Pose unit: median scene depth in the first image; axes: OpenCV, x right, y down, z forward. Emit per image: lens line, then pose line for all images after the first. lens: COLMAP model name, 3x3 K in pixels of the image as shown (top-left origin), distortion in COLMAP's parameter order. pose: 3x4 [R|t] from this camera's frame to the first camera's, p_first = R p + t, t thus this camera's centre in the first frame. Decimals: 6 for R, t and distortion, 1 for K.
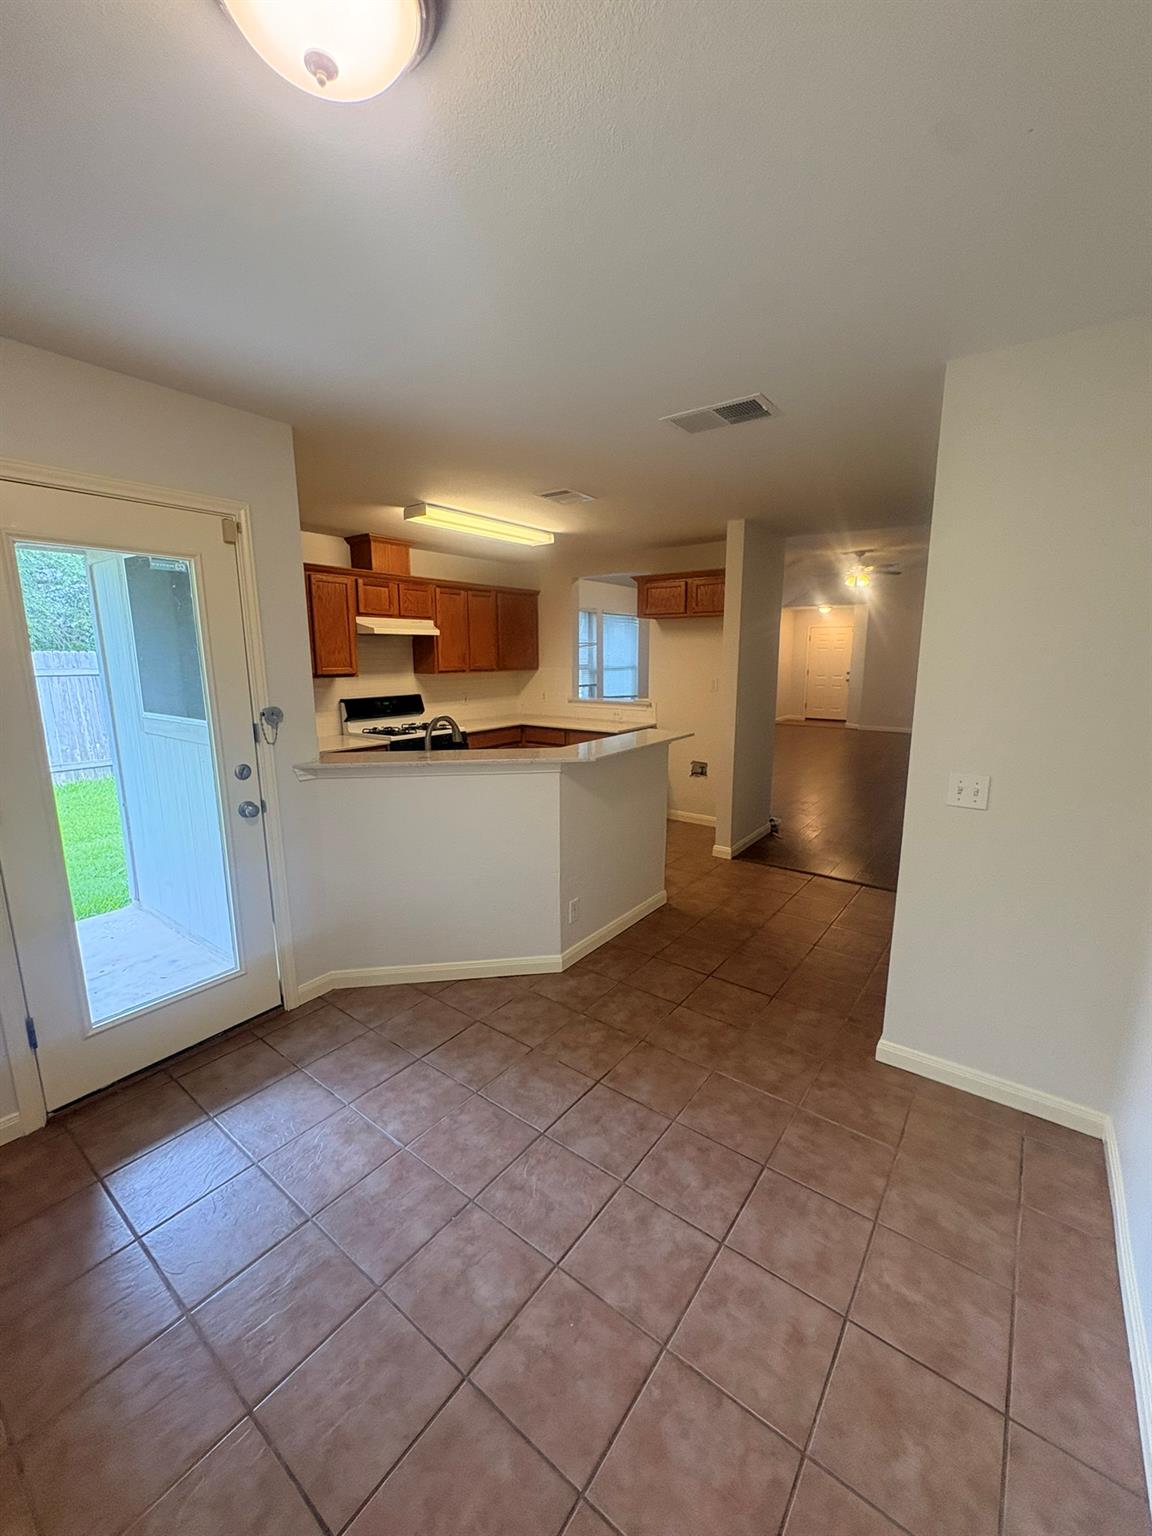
lens RADIAL K [[612.8, 0, 575.5], [0, 612.8, 762.4], [0, 0, 1]] dist [0.001876, -0.000340]
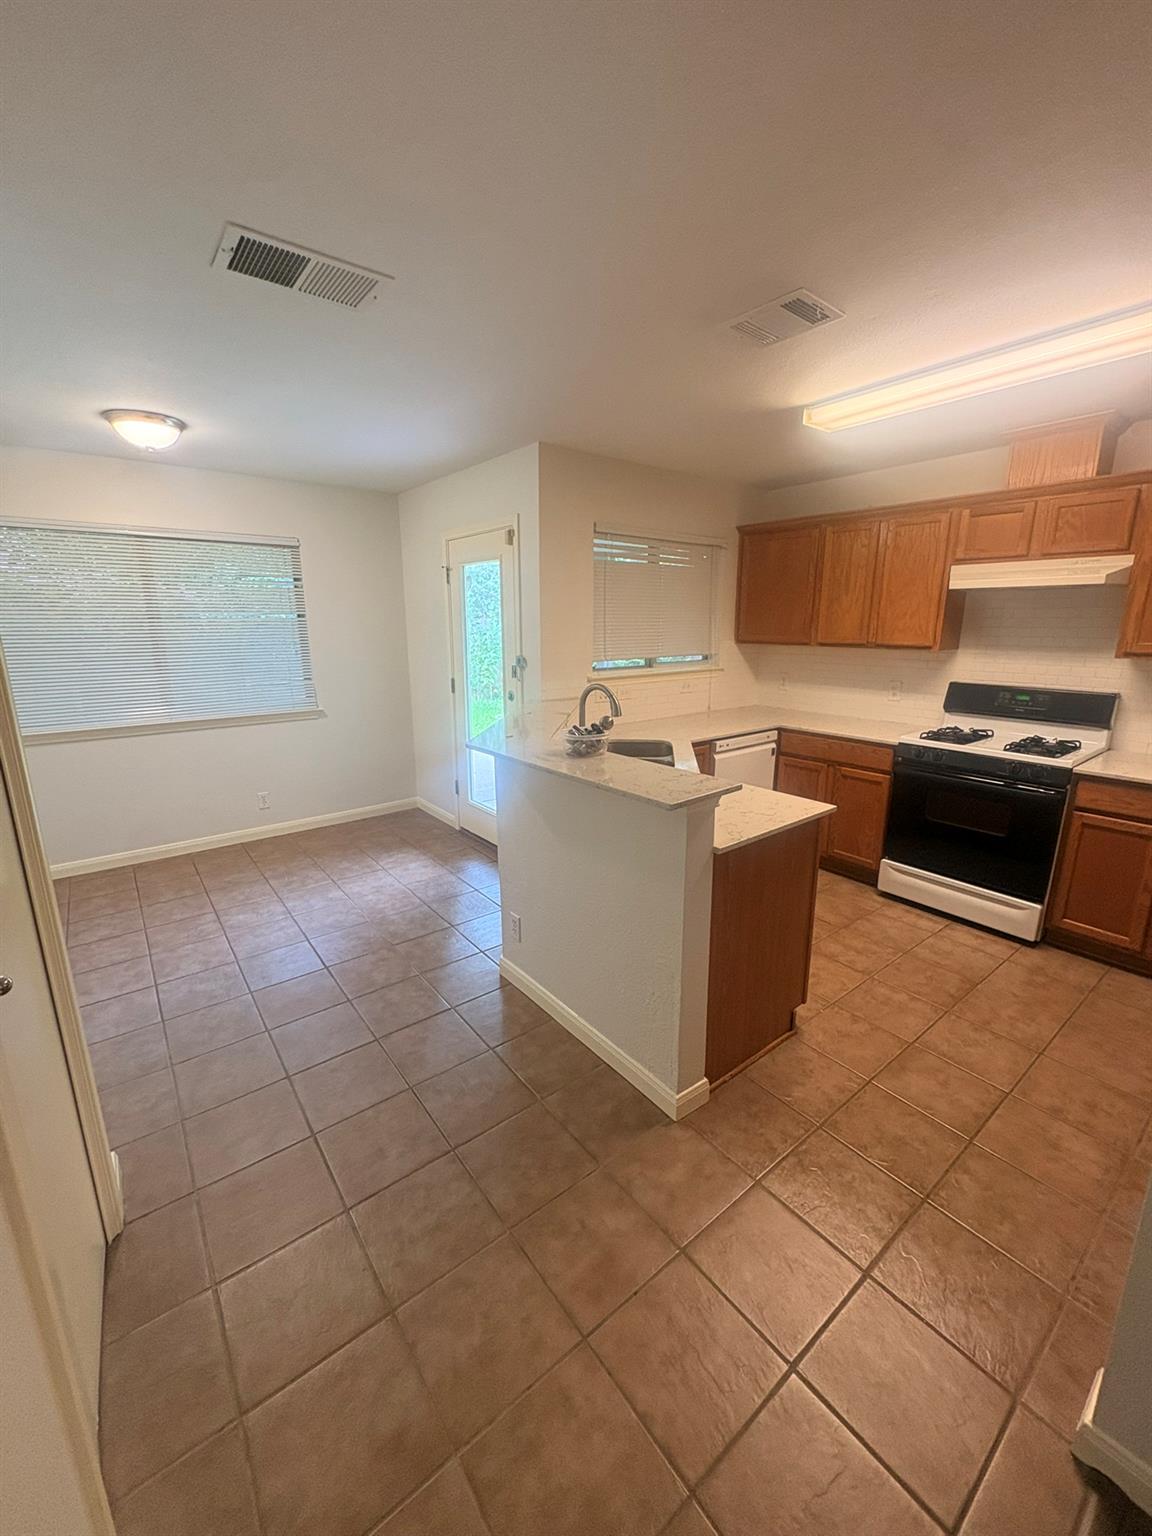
lens RADIAL K [[612.8, 0, 579.7], [0, 612.8, 768.7], [0, 0, 1]] dist [0.001876, -0.000340]
pose [[-0.249824, 0.232619, -0.939934, 1.042943], [-0.170462, 0.944988, 0.279176, -0.312679], [0.953169, 0.229968, -0.196428, 1.740781]]
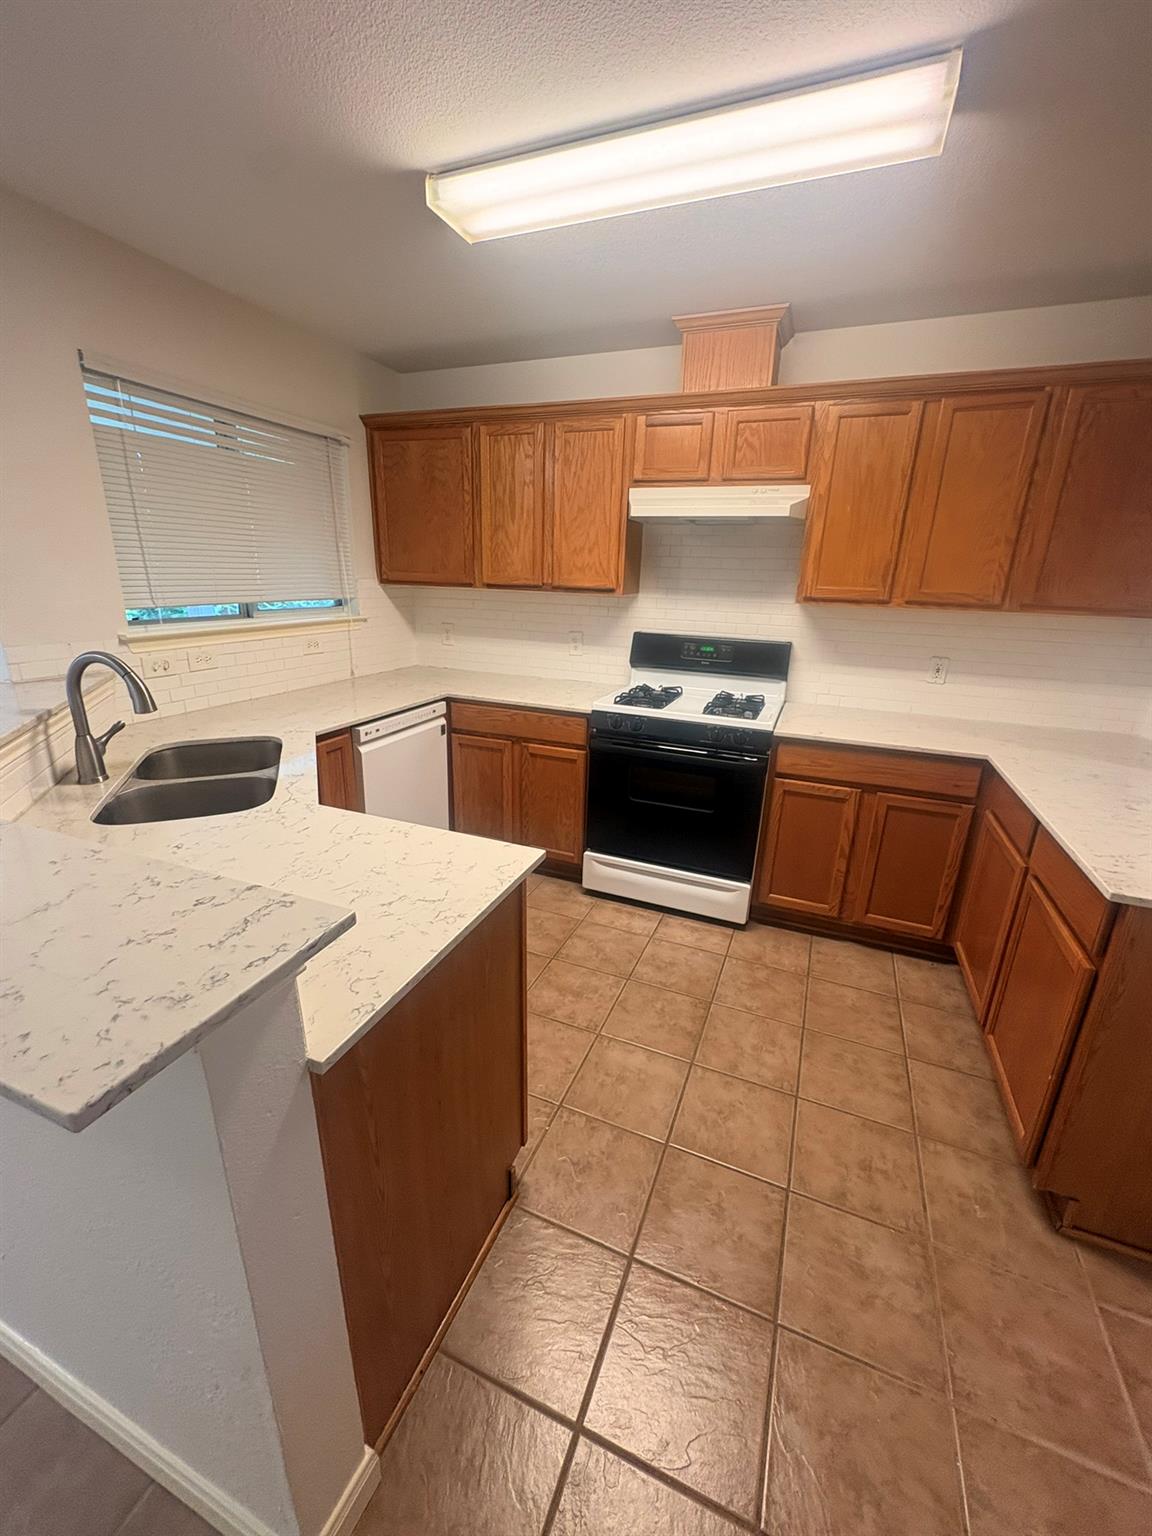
lens RADIAL K [[612.8, 0, 574.0], [0, 612.8, 769.1], [0, 0, 1]] dist [0.001876, -0.000340]
pose [[0.252744, 0.308282, -0.917106, 0.534583], [-0.201417, 0.943878, 0.261774, -0.285400], [0.946336, 0.118559, 0.300653, 1.794873]]
